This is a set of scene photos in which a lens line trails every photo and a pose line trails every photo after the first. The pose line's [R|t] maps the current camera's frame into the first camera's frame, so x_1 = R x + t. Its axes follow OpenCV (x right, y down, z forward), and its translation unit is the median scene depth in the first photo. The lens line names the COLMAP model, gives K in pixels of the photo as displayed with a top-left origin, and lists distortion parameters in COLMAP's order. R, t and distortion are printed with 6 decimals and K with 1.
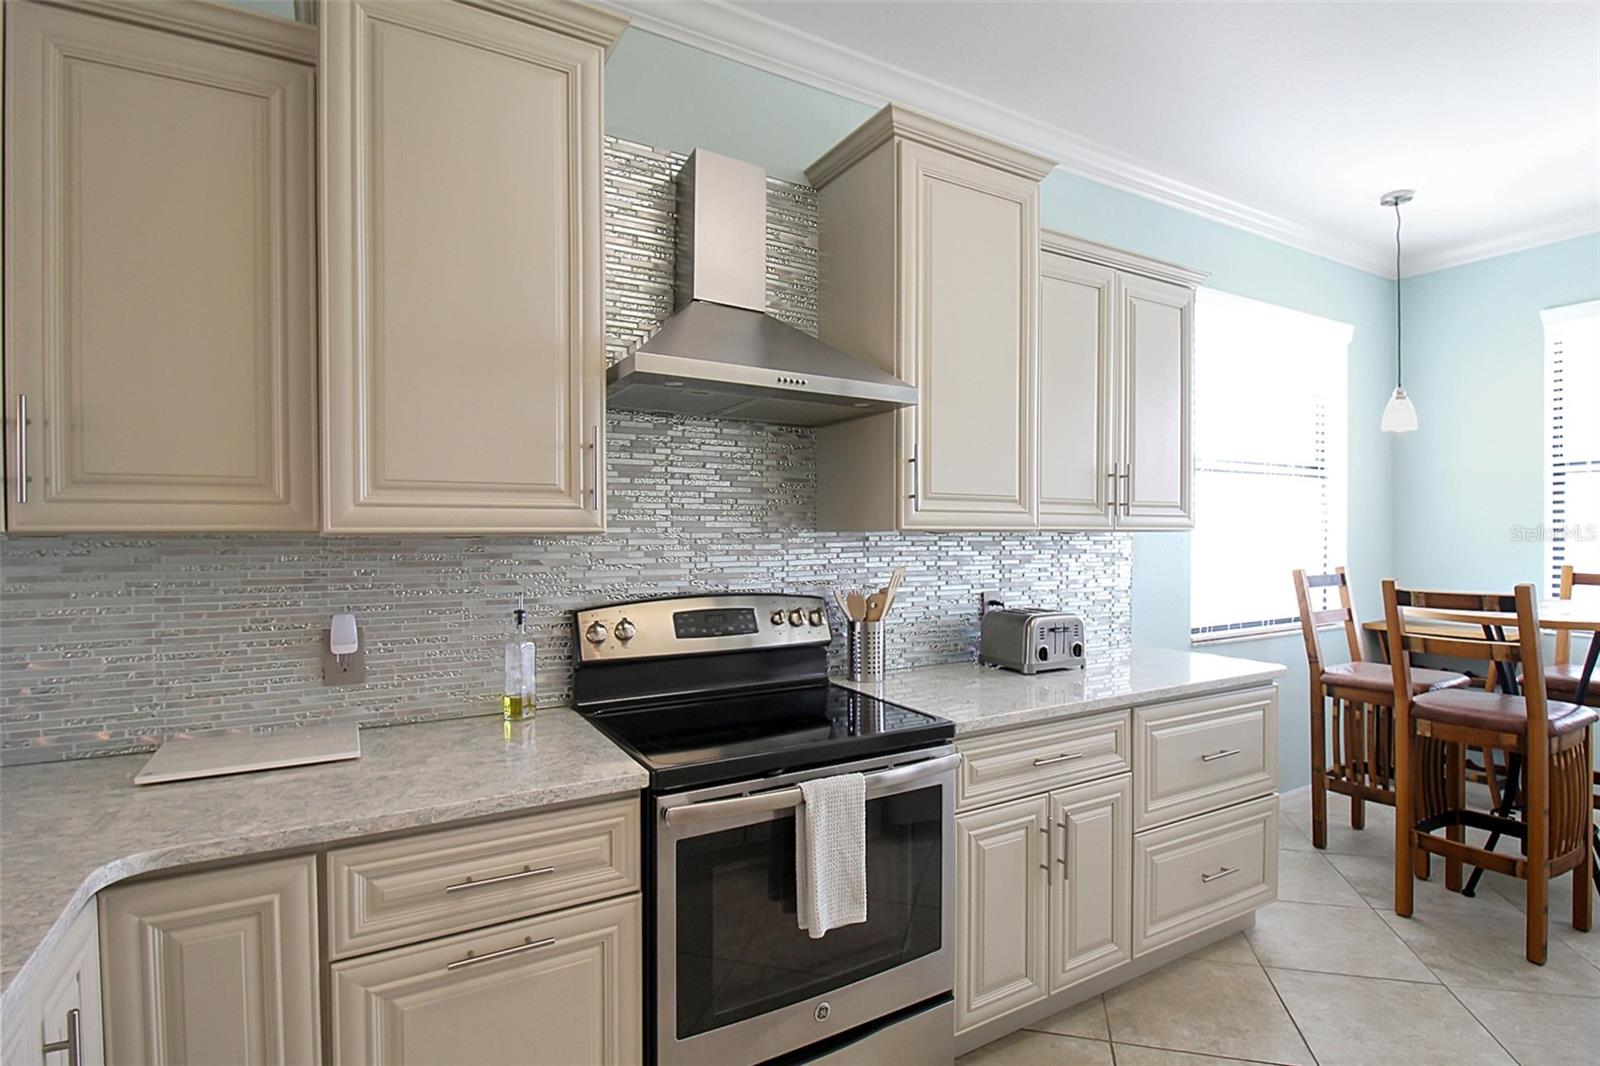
lens RADIAL K [[802.5, 0, 819.1], [0, 802.5, 521.5], [0, 0, 1]] dist [-0.012691, -0.004047]
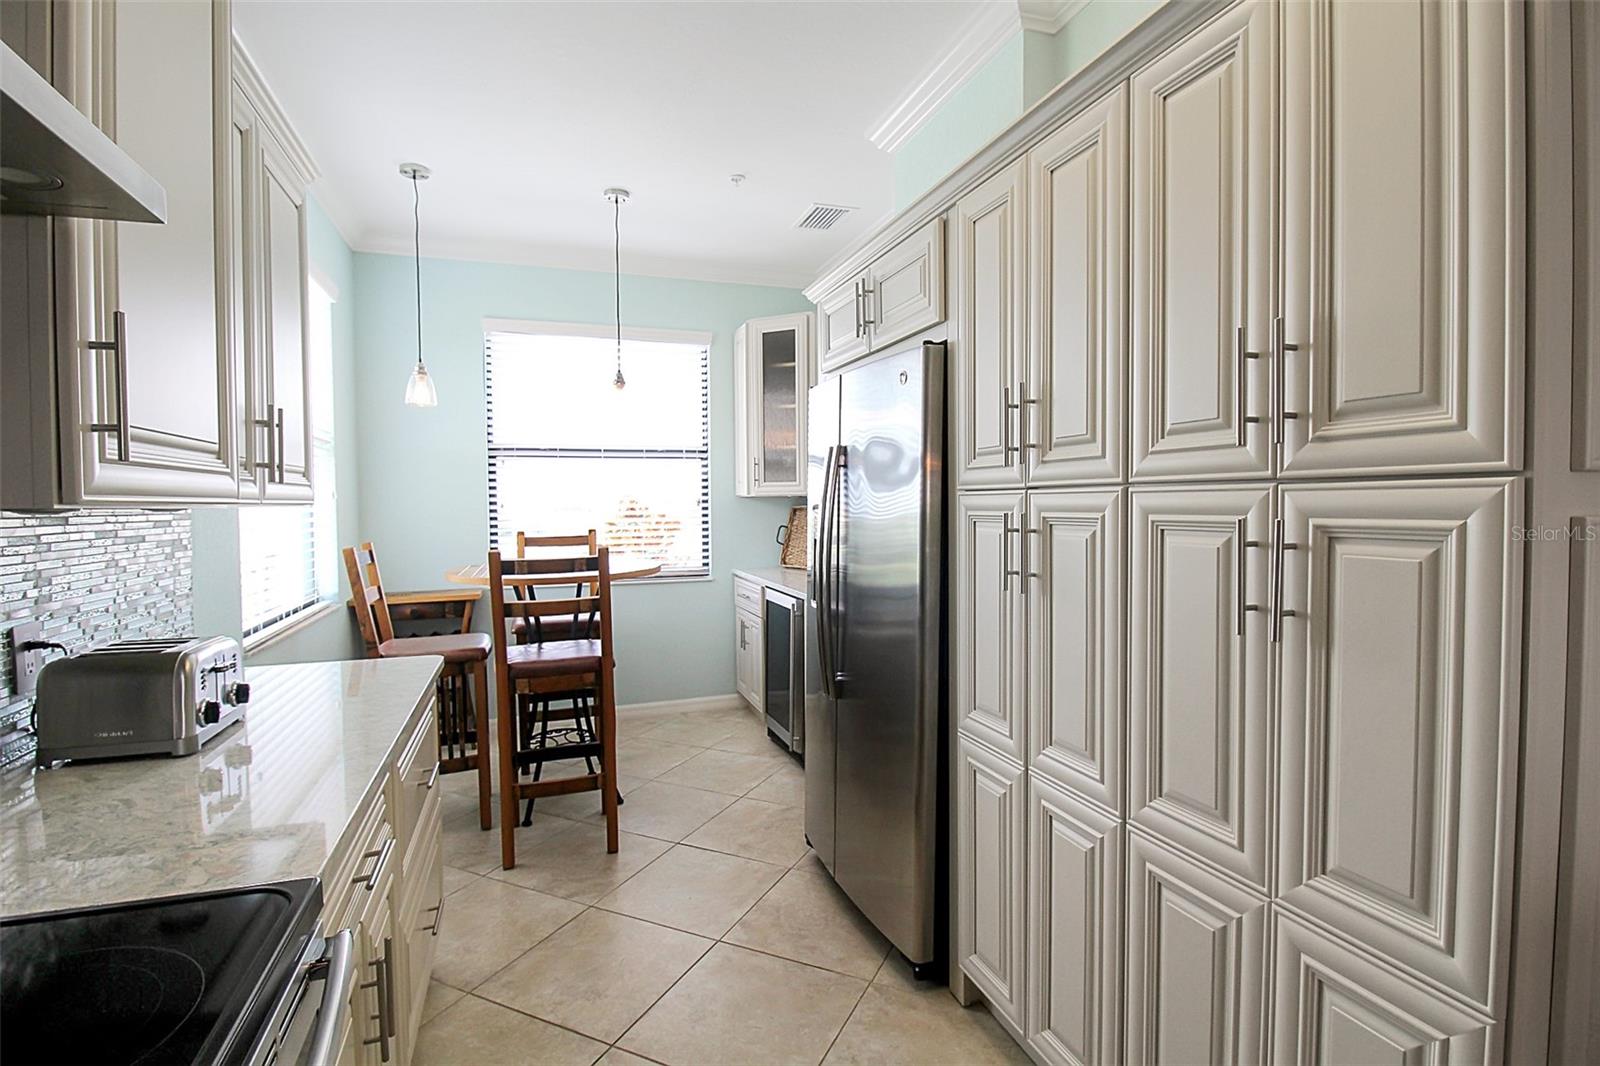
lens RADIAL K [[771.0, 0, 807.1], [0, 771.0, 527.2], [0, 0, 1]] dist [-0.012495, -0.007141]
pose [[0.183794, -0.035837, 0.982311, -0.167558], [0.000022, 0.999335, 0.036455, 0.006283], [-0.982965, -0.006679, 0.183672, 0.407427]]
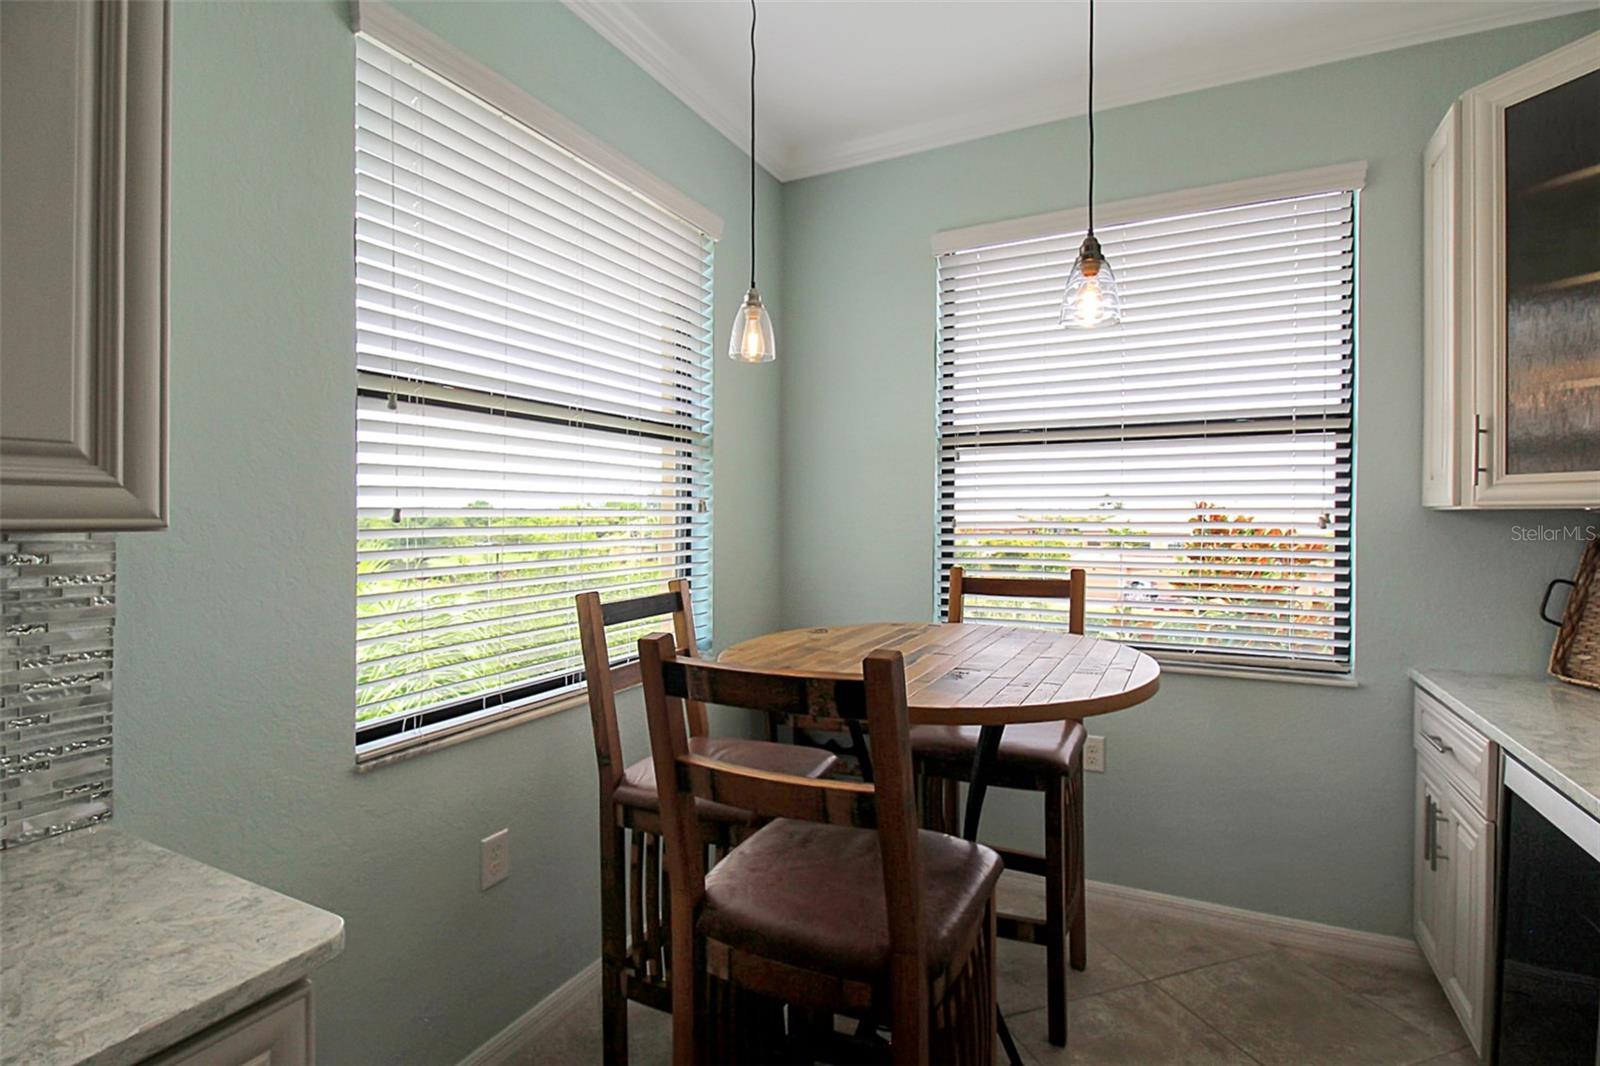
lens RADIAL K [[771.0, 0, 829.8], [0, 771.0, 532.4], [0, 0, 1]] dist [-0.012495, -0.007141]
pose [[0.826507, -0.013076, 0.562775, 0.539267], [-0.000709, 0.999705, 0.024270, 0.005601], [-0.562927, -0.020458, 0.826254, 0.574795]]
